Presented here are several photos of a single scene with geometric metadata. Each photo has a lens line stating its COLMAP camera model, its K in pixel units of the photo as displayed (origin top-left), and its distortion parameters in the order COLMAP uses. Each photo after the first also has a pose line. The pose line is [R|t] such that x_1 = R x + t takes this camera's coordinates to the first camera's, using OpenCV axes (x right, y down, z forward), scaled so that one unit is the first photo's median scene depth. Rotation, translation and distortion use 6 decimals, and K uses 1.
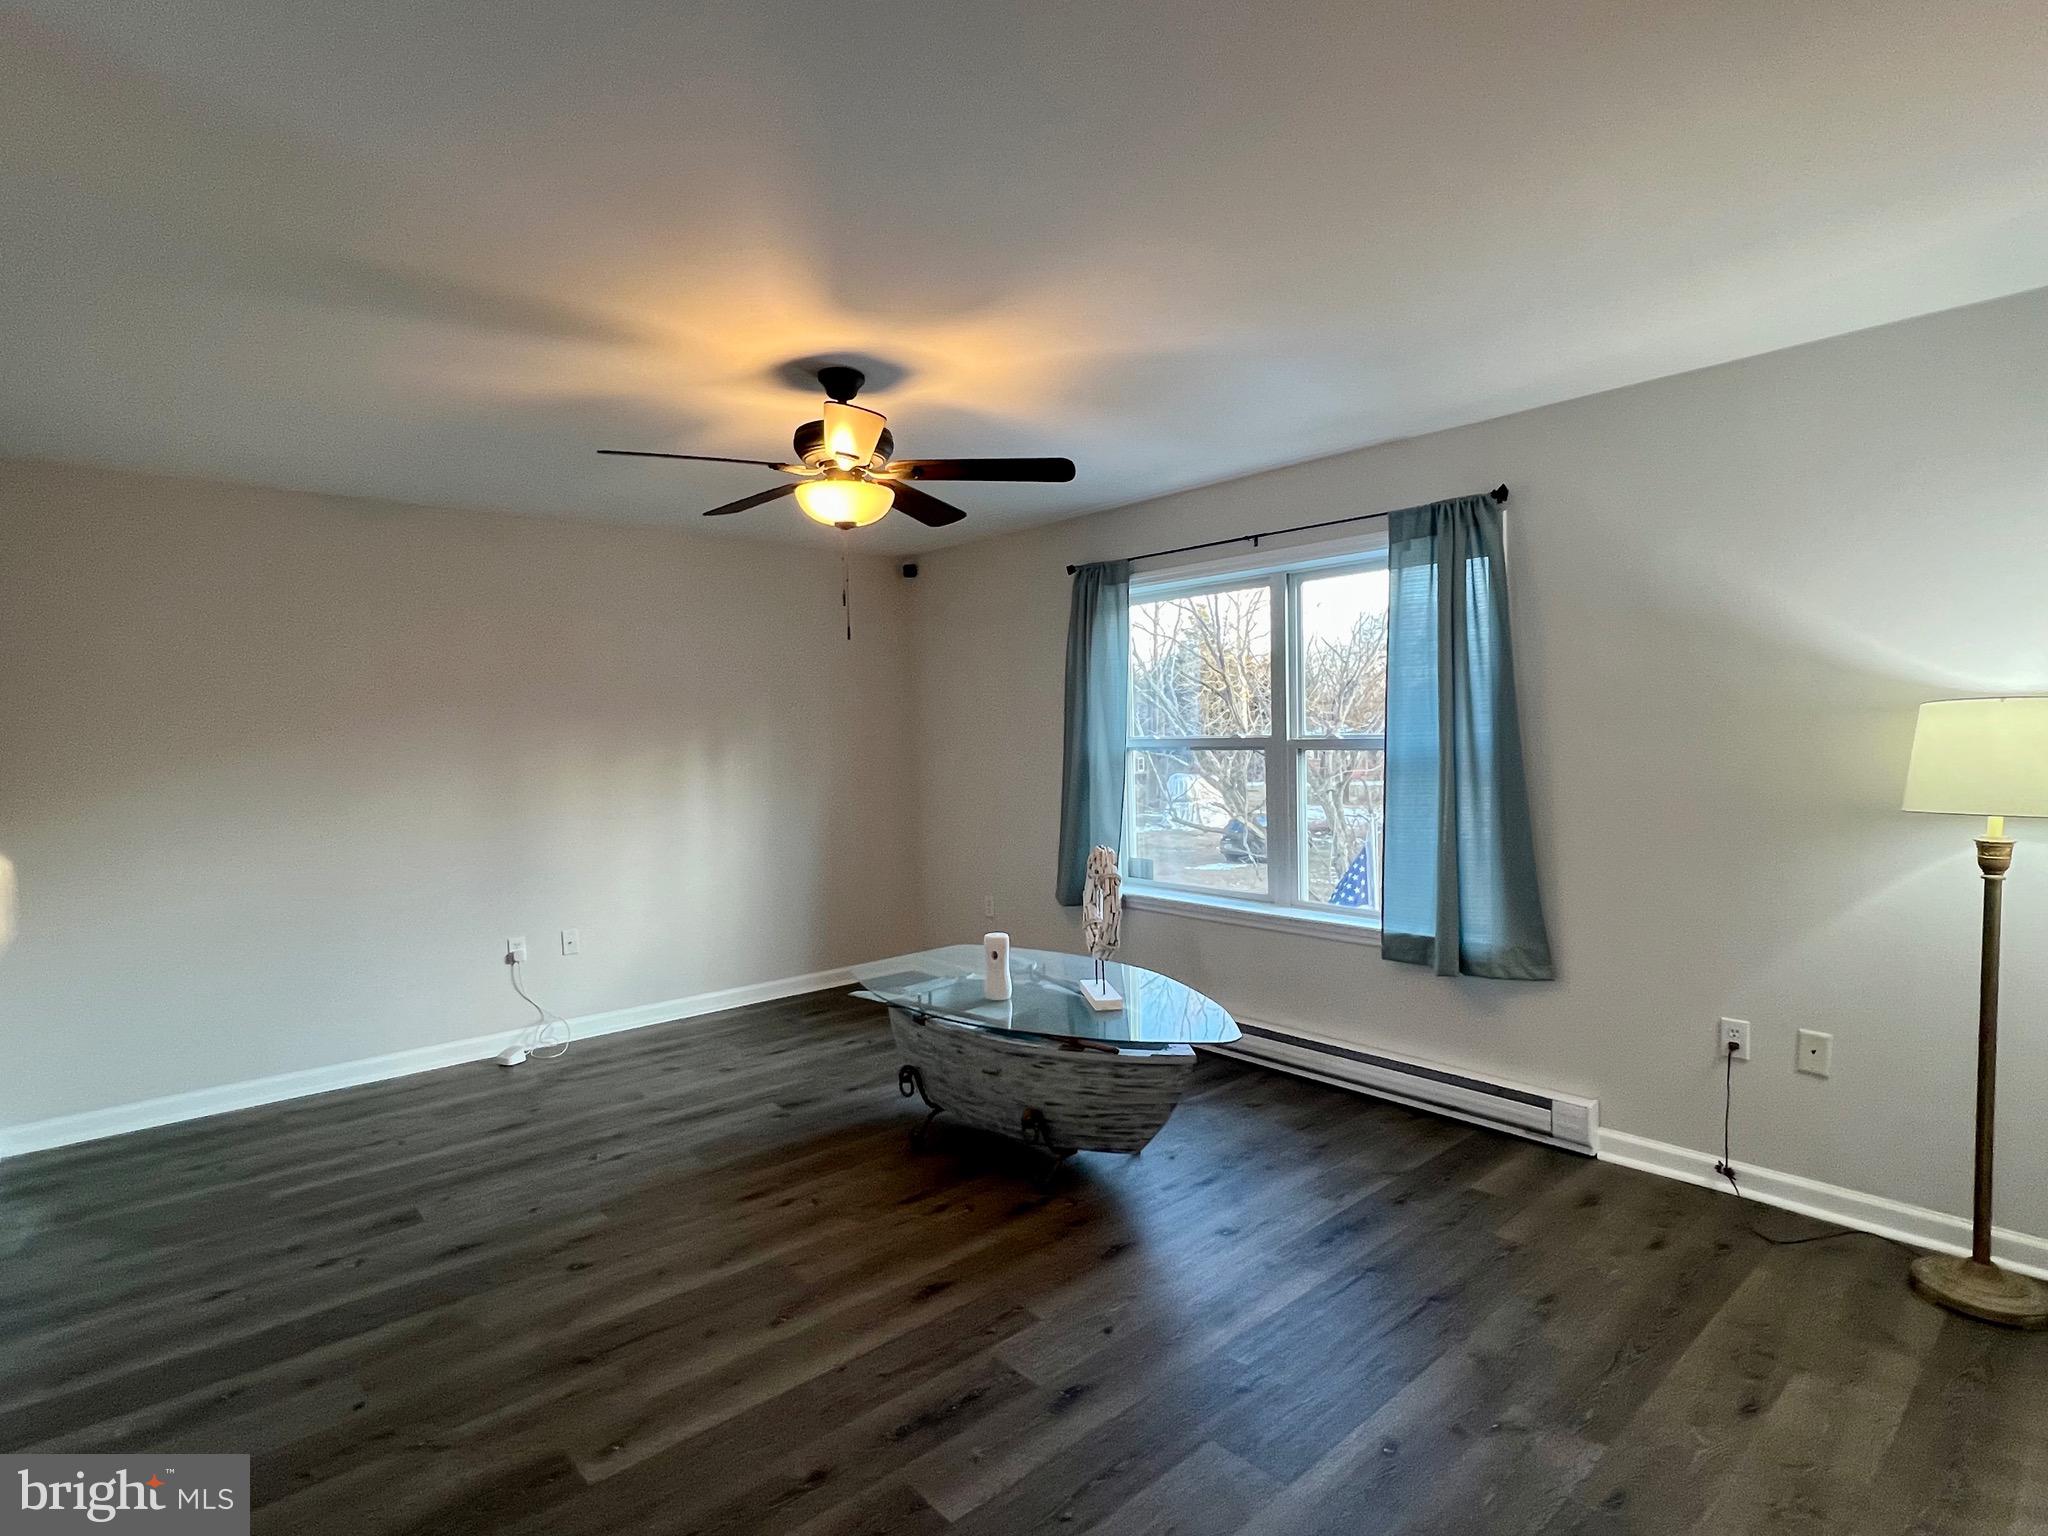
lens RADIAL K [[1044.2, 0, 1024.0], [0, 1044.2, 768.0], [0, 0, 1]] dist [-0.001128, 0.000130]
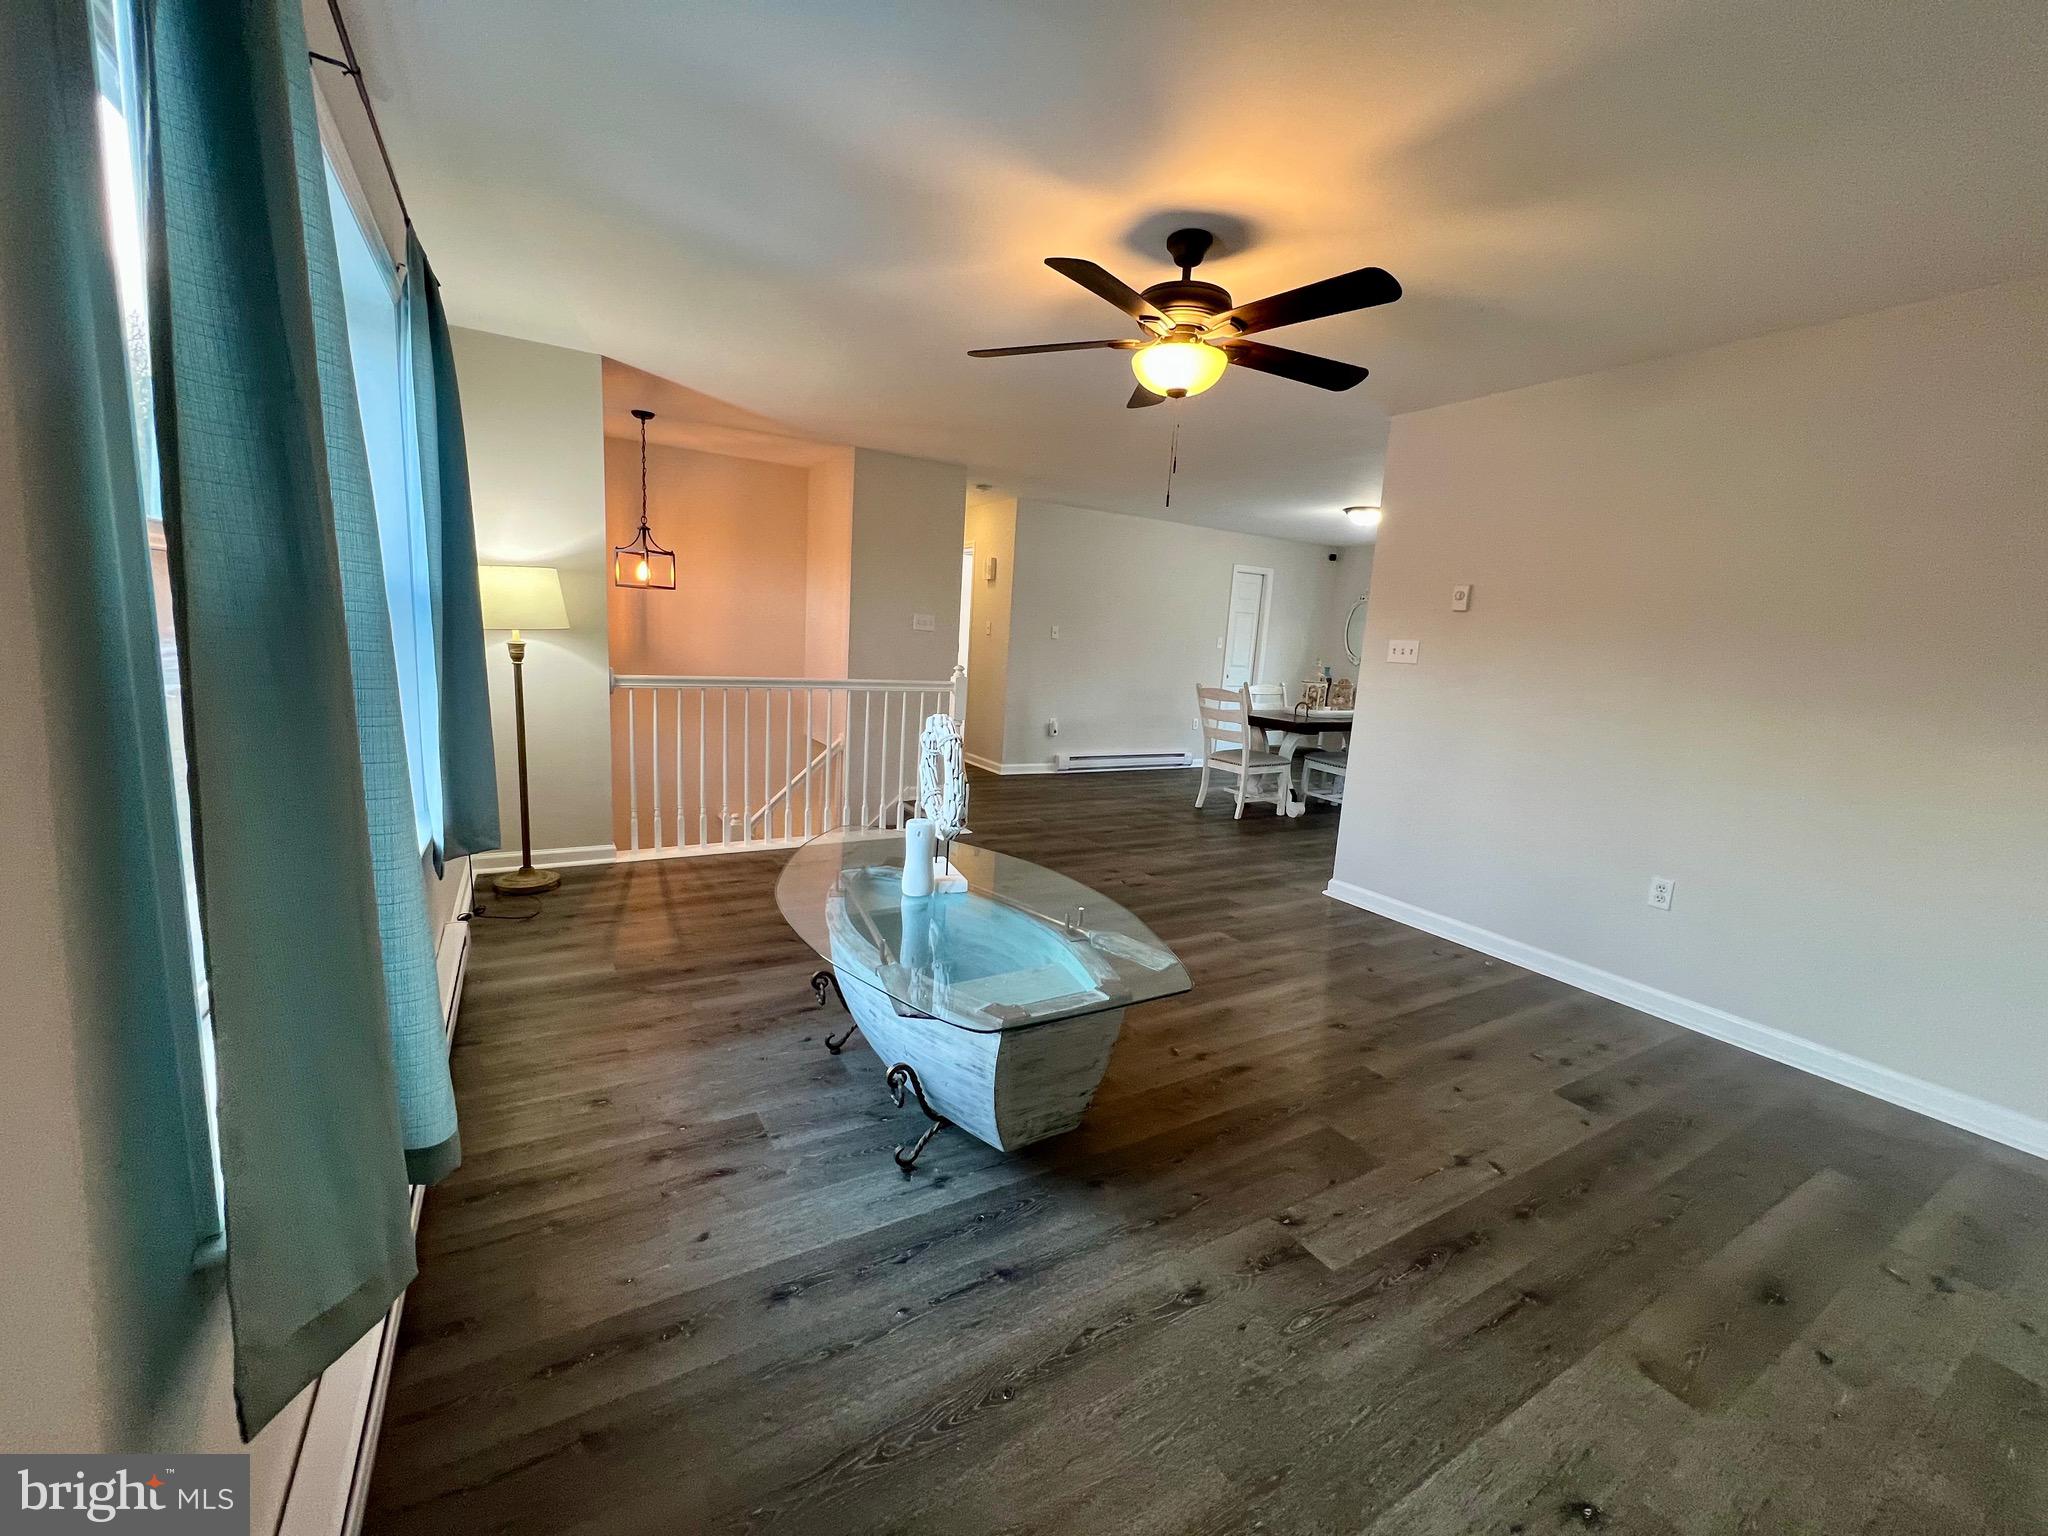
lens RADIAL K [[818.5, 0, 1025.8], [0, 818.5, 765.7], [0, 0, 1]] dist [-0.001743, -0.000125]
pose [[-0.981837, -0.066497, 0.177691, -0.168760], [-0.032170, 0.981355, 0.189493, -0.015386], [-0.186979, 0.180335, -0.965670, 1.651227]]
